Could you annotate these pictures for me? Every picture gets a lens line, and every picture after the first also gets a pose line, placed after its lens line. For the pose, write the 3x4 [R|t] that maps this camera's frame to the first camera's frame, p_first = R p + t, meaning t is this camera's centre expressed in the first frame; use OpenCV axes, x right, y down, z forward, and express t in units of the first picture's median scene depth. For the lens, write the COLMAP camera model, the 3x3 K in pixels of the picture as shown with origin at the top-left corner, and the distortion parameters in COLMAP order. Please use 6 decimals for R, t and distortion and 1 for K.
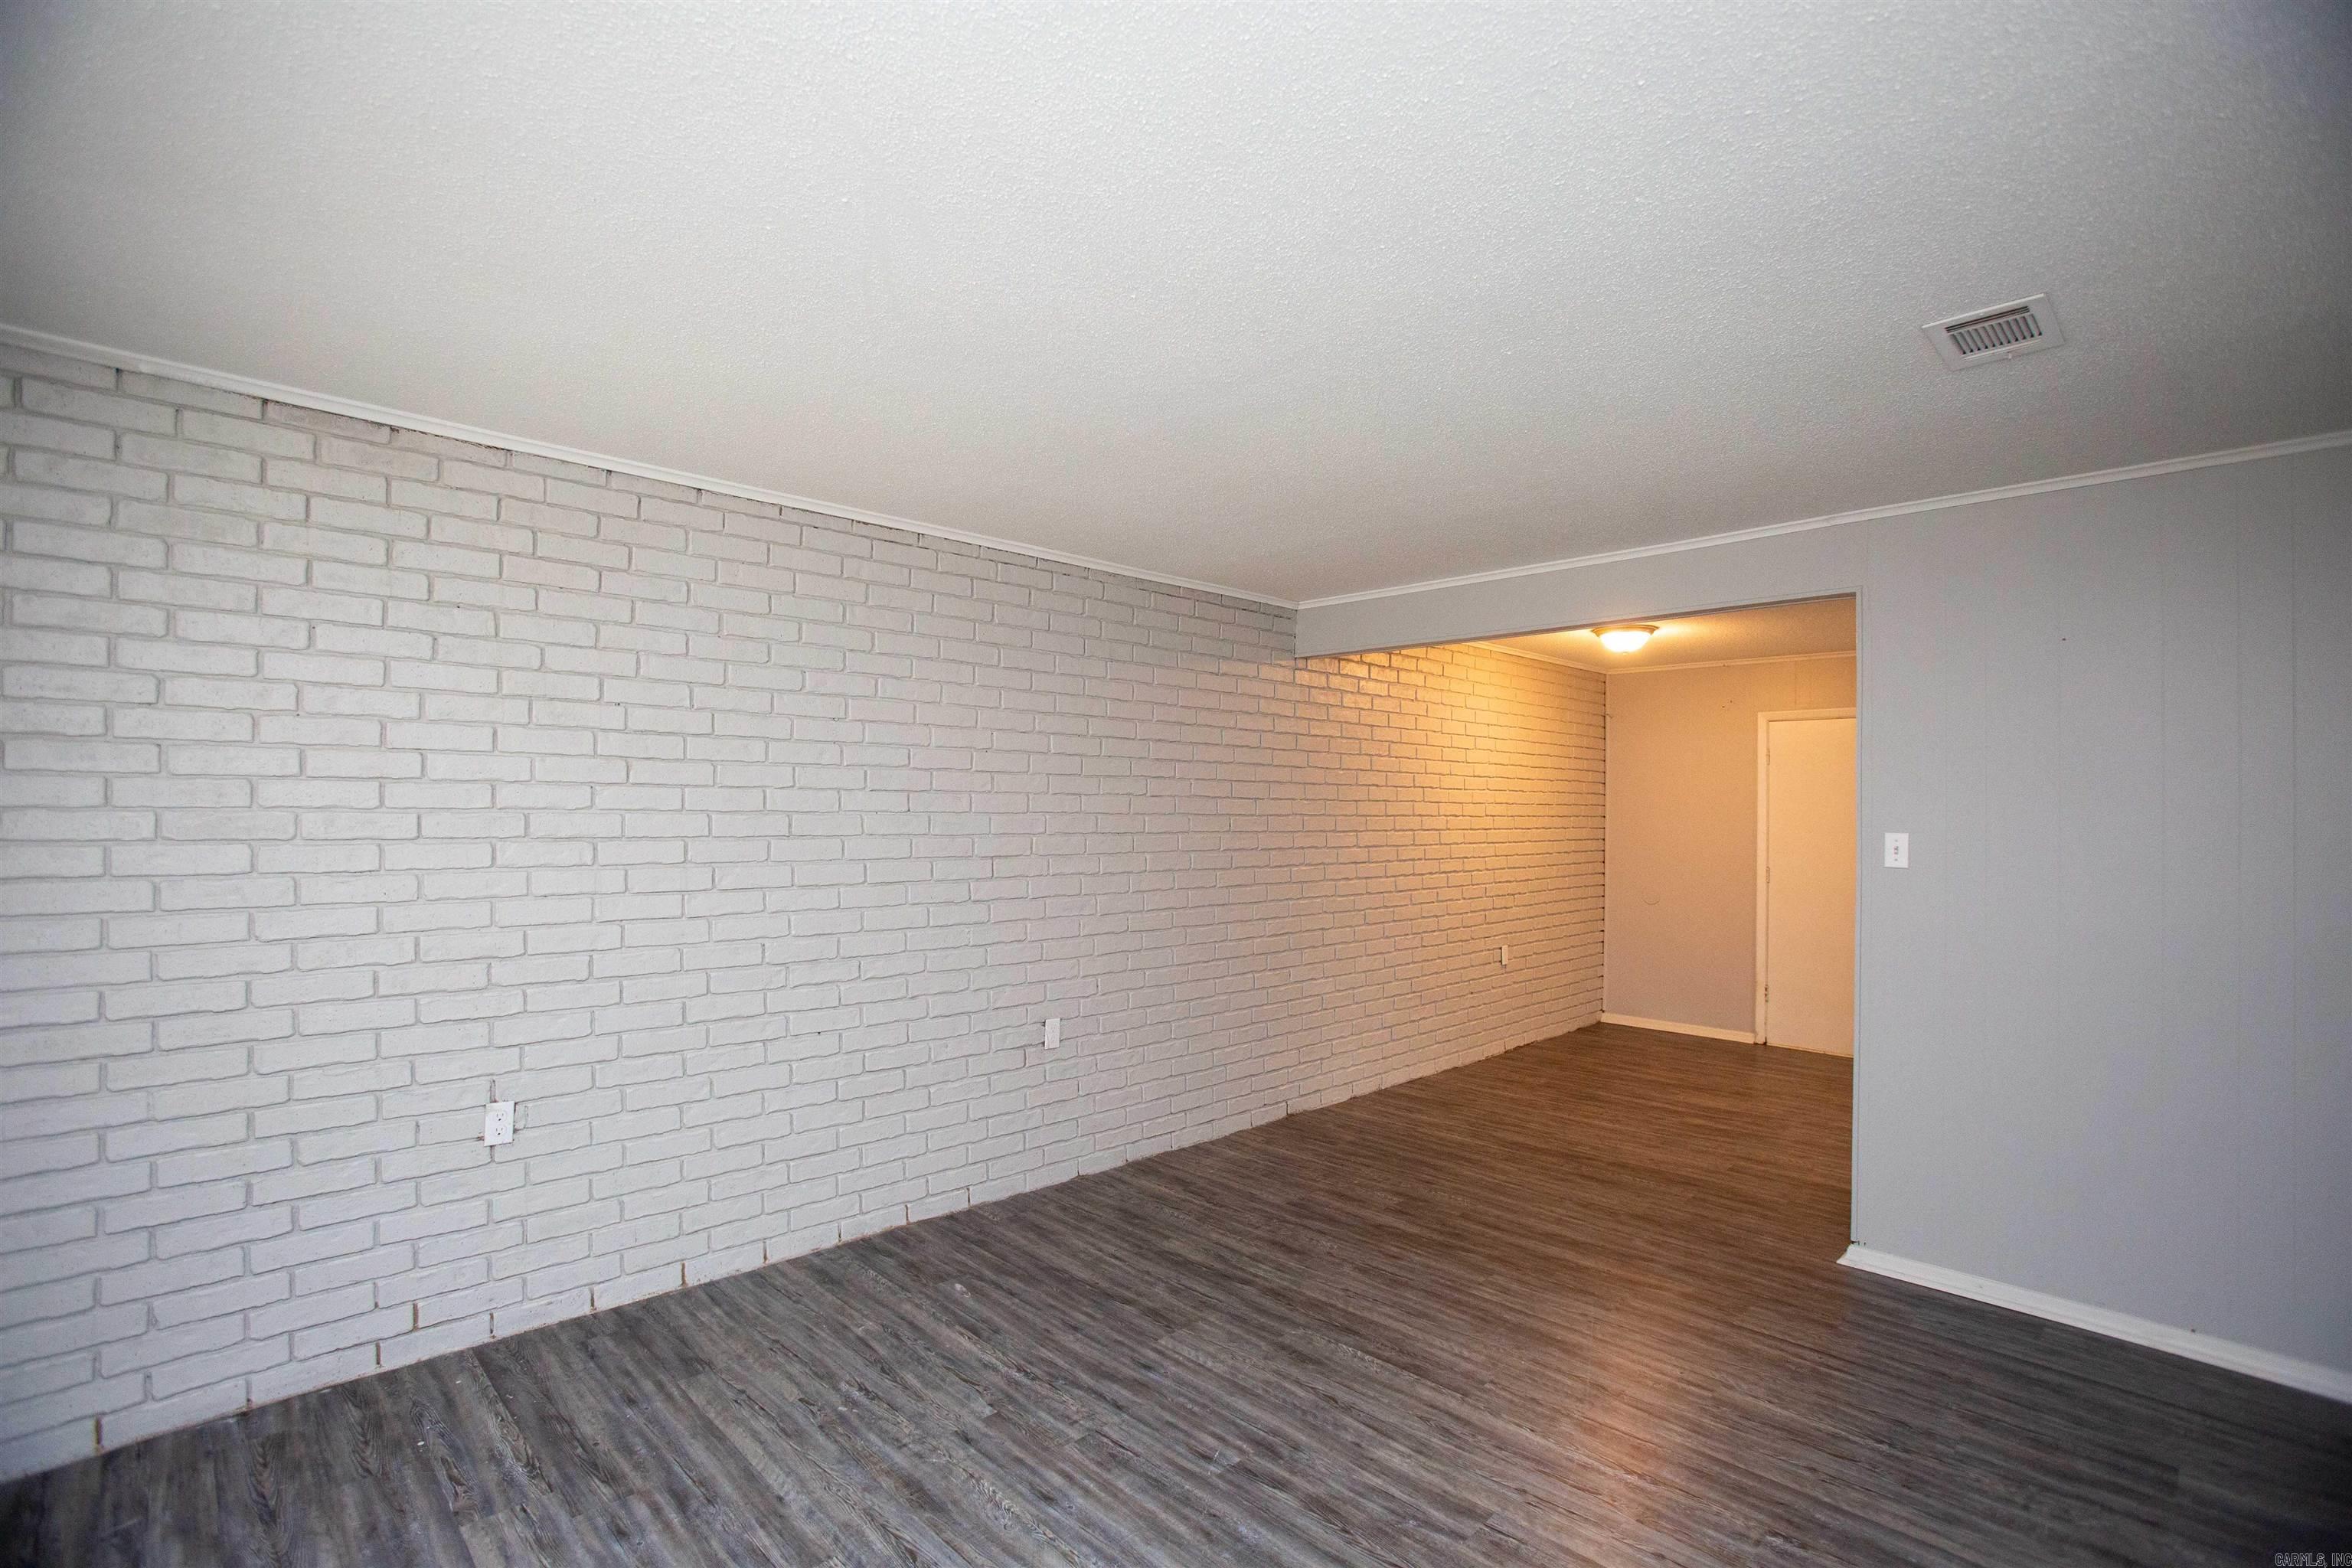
lens RADIAL K [[1105.3, 0, 1162.7], [0, 1105.3, 781.7], [0, 0, 1]] dist [-0.074683, 0.034176]
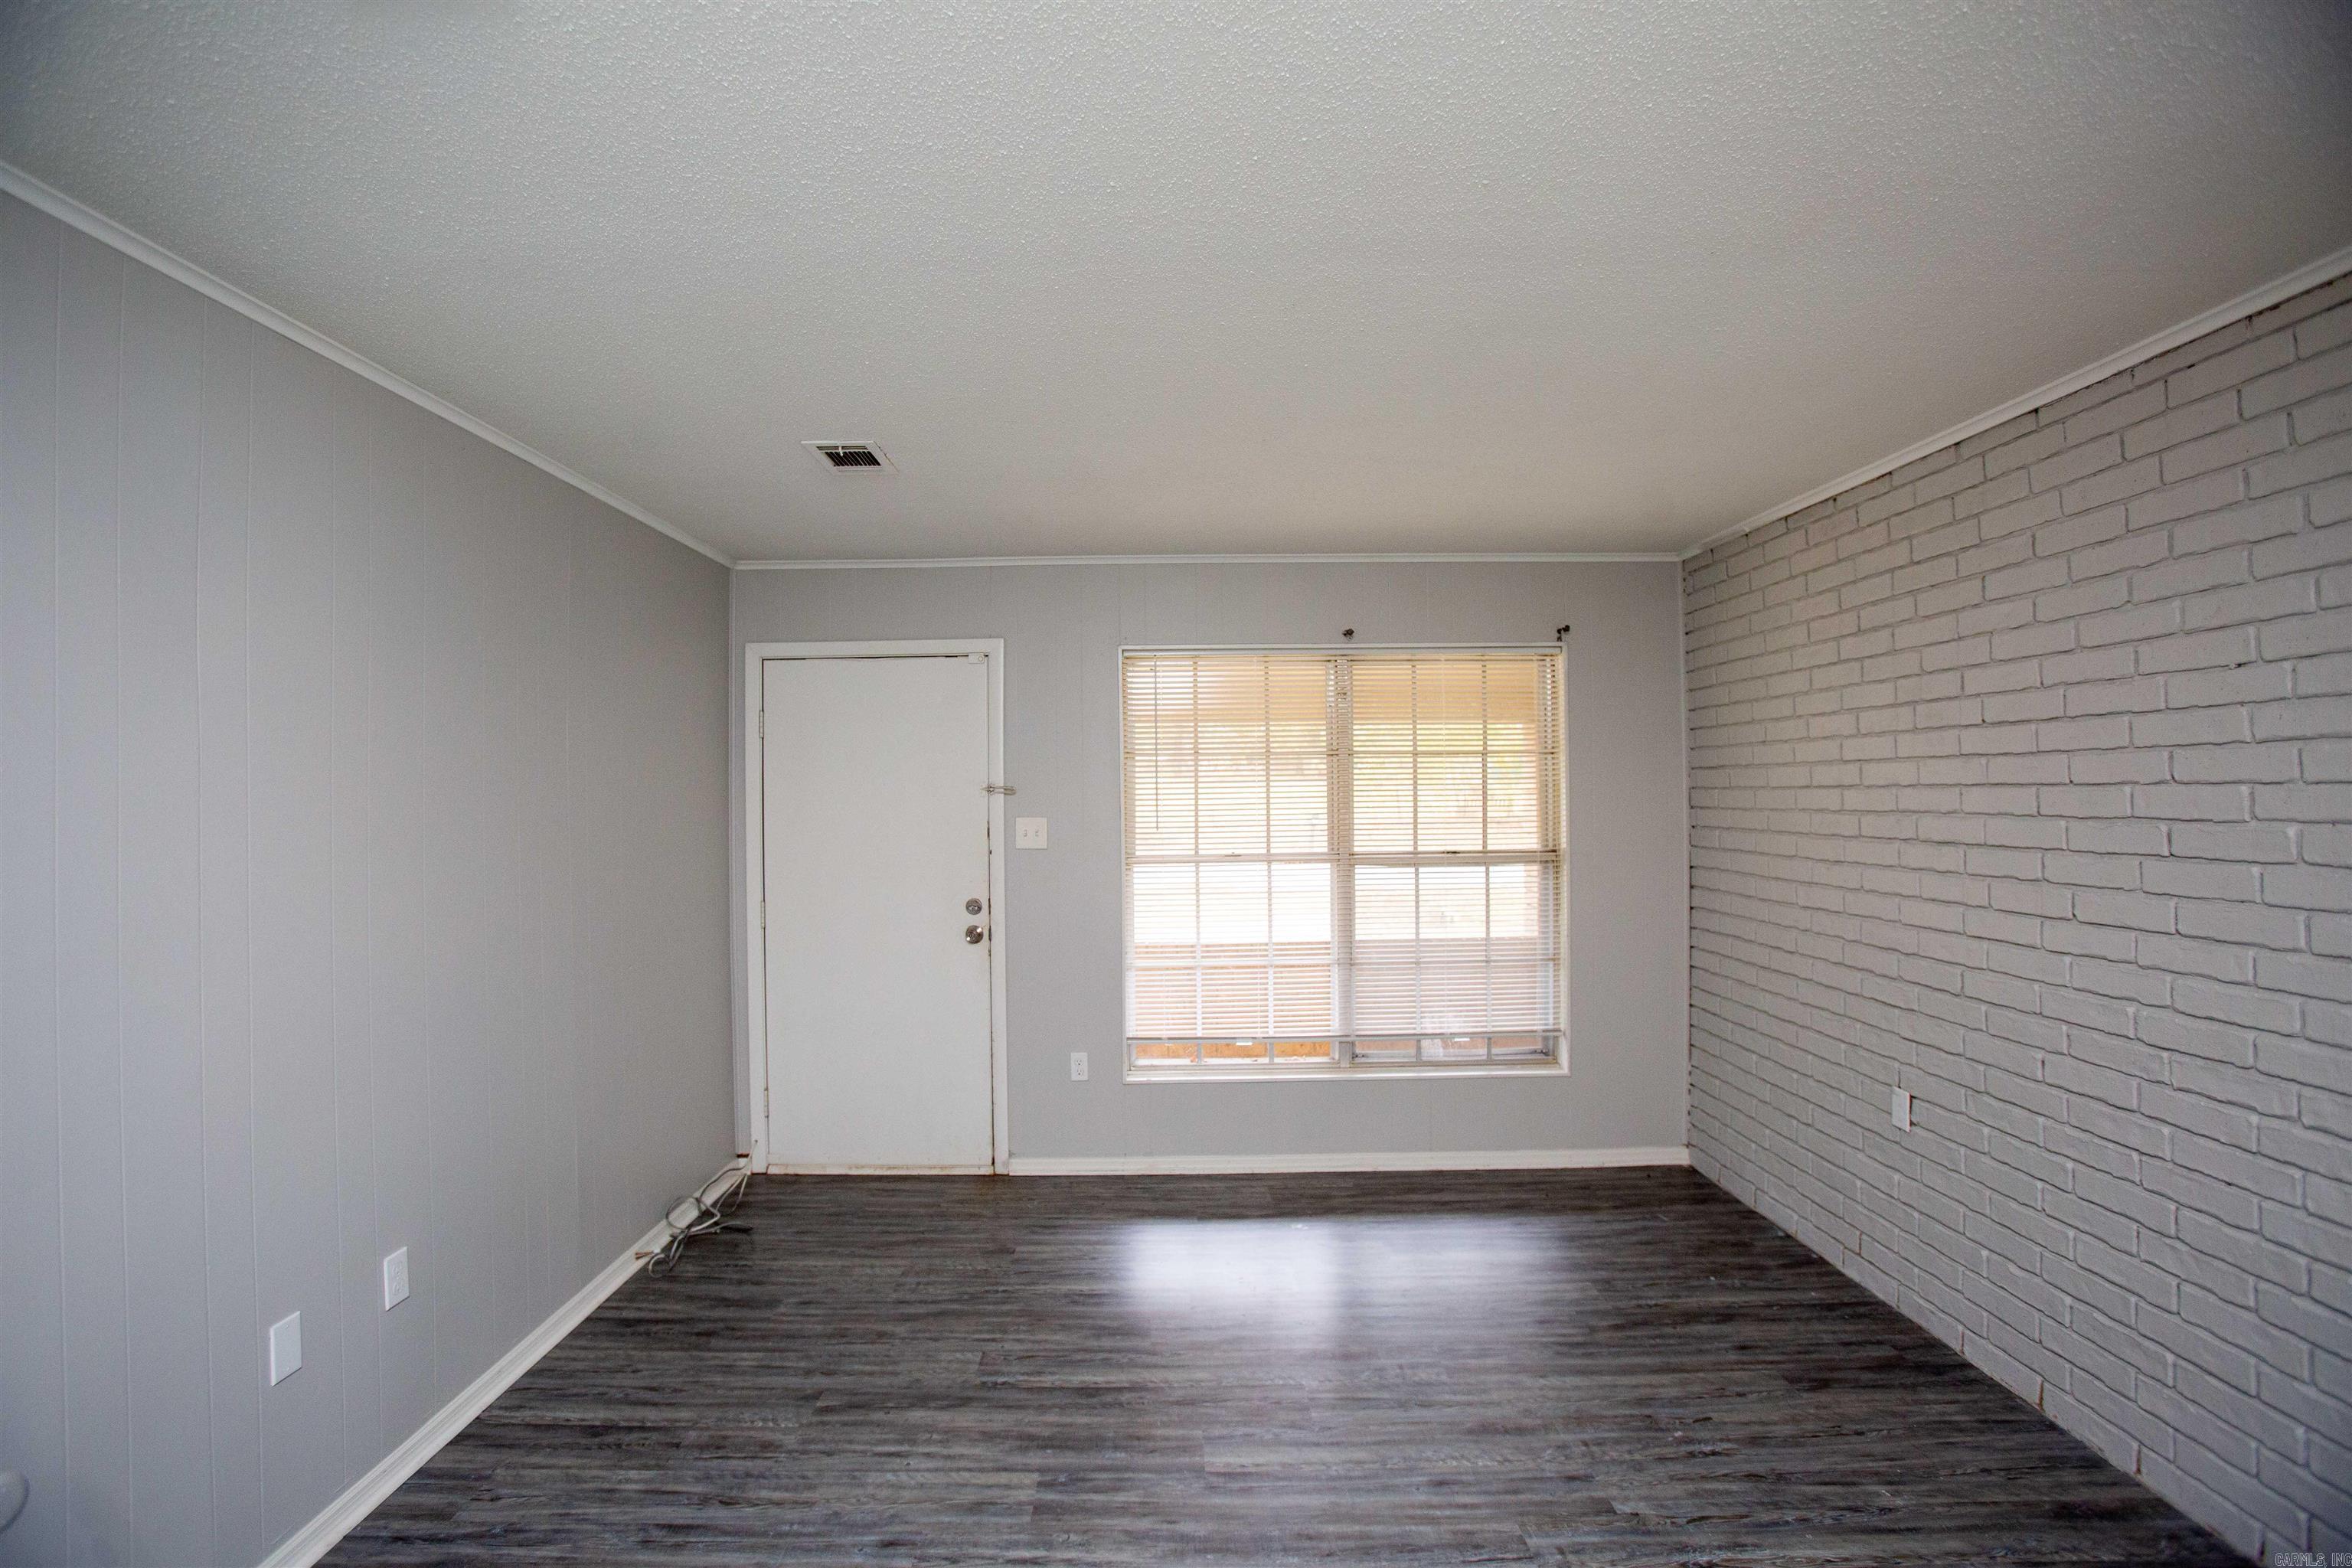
lens RADIAL K [[1105.3, 0, 1162.7], [0, 1105.3, 781.7], [0, 0, 1]] dist [-0.074683, 0.034176]
pose [[-0.698861, -0.012938, -0.715141, 0.361437], [0.016896, 0.999259, -0.034590, 0.011358], [0.715058, -0.036257, -0.698124, 0.682203]]
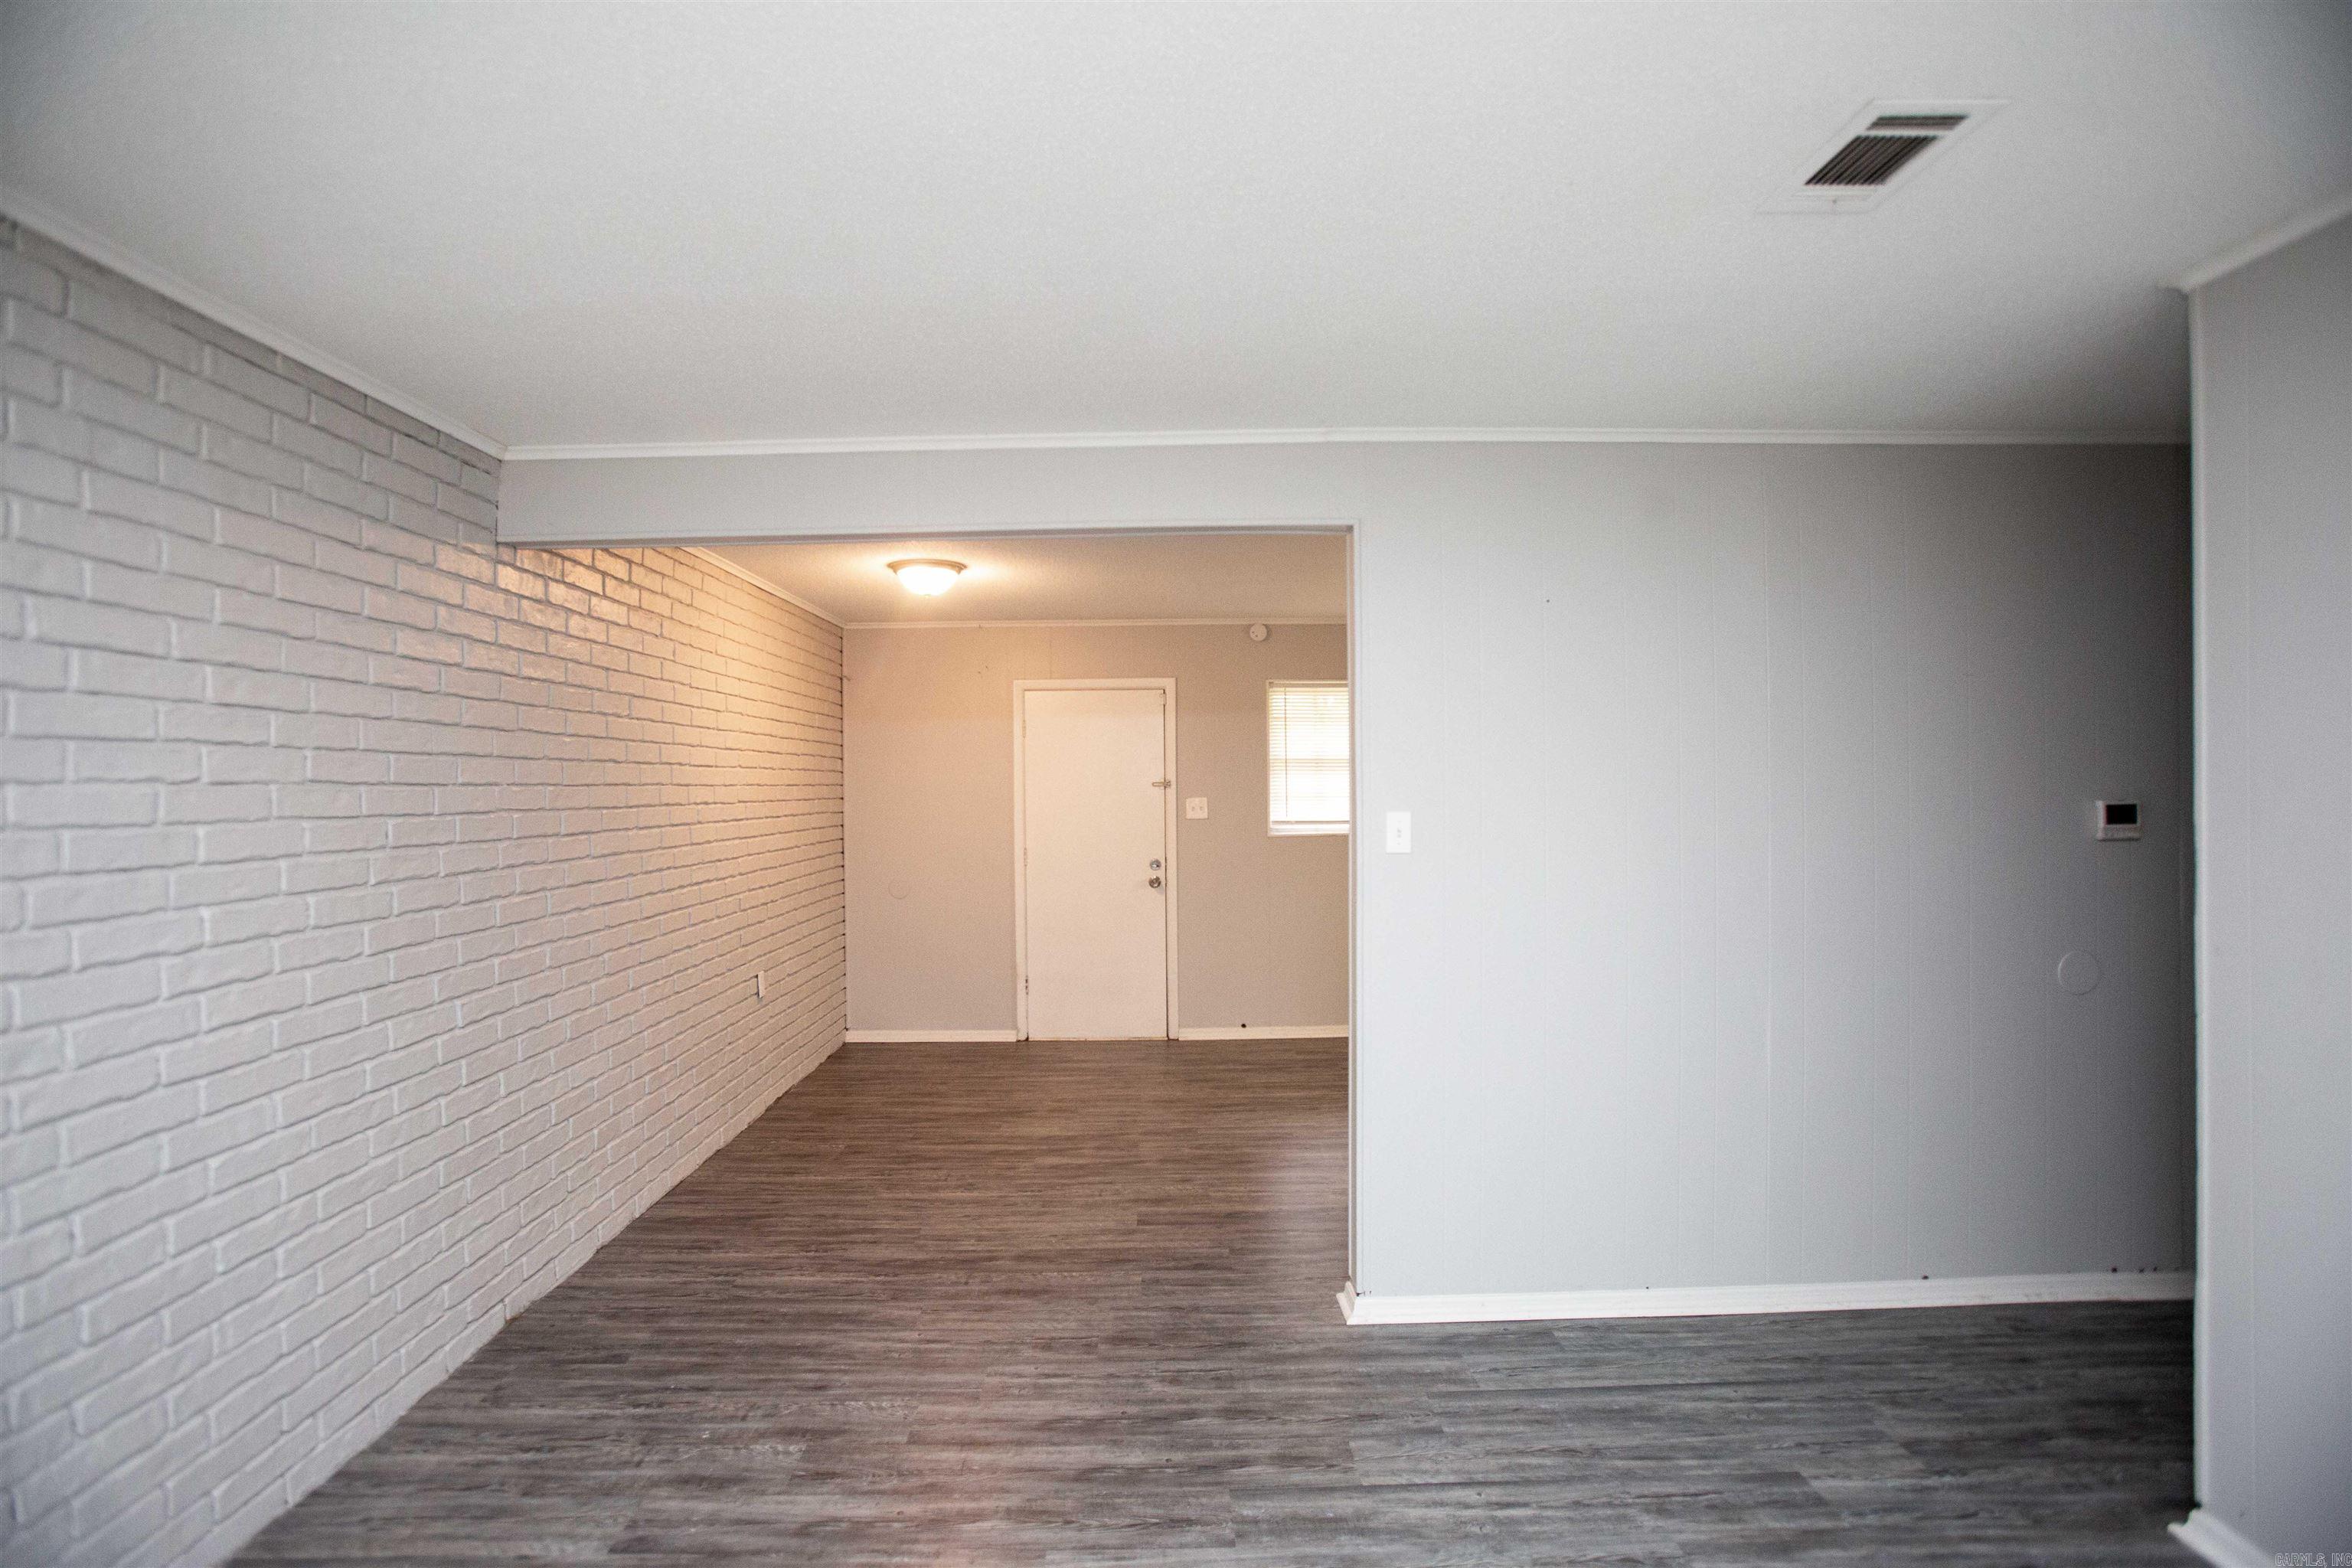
lens RADIAL K [[1105.3, 0, 1162.7], [0, 1105.3, 781.7], [0, 0, 1]] dist [-0.074683, 0.034176]
pose [[0.692183, -0.018467, 0.721485, -0.051778], [0.005865, 0.999784, 0.019964, 0.005415], [-0.721698, -0.009587, 0.692142, 0.365733]]
